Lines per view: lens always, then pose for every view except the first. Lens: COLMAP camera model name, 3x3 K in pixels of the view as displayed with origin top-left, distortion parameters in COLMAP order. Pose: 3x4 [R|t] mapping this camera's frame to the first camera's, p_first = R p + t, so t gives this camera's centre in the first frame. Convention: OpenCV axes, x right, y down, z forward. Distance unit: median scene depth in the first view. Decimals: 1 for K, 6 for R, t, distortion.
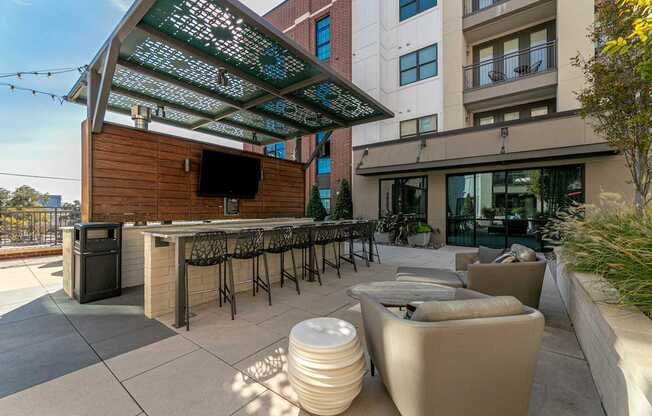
lens RADIAL K [[267.0, 0, 327.4], [0, 267.0, 209.8], [0, 0, 1]] dist [0.003534, 0.000396]
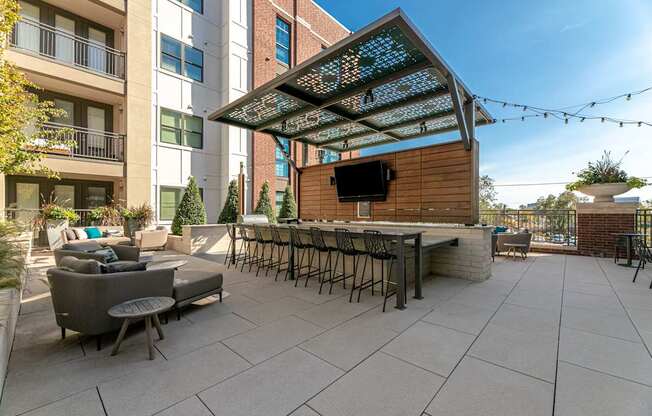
lens RADIAL K [[267.0, 0, 322.8], [0, 267.0, 211.1], [0, 0, 1]] dist [0.003534, 0.000396]
pose [[-0.092803, -0.005120, -0.995671, 0.727788], [-0.000183, 0.999987, -0.005125, -0.000357], [0.995684, -0.000293, -0.092803, 0.888390]]
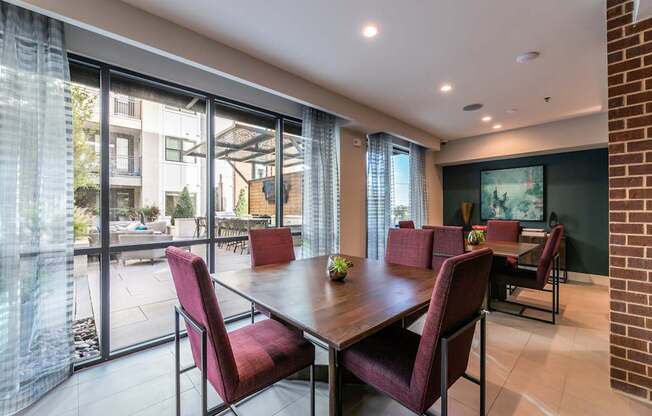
lens RADIAL K [[267.0, 0, 330.2], [0, 267.0, 209.4], [0, 0, 1]] dist [0.003534, 0.000396]
pose [[-0.162167, -0.005983, -0.986745, 1.249391], [-0.001488, 0.999982, -0.005818, 0.004624], [0.986762, 0.000525, -0.162173, 1.528971]]
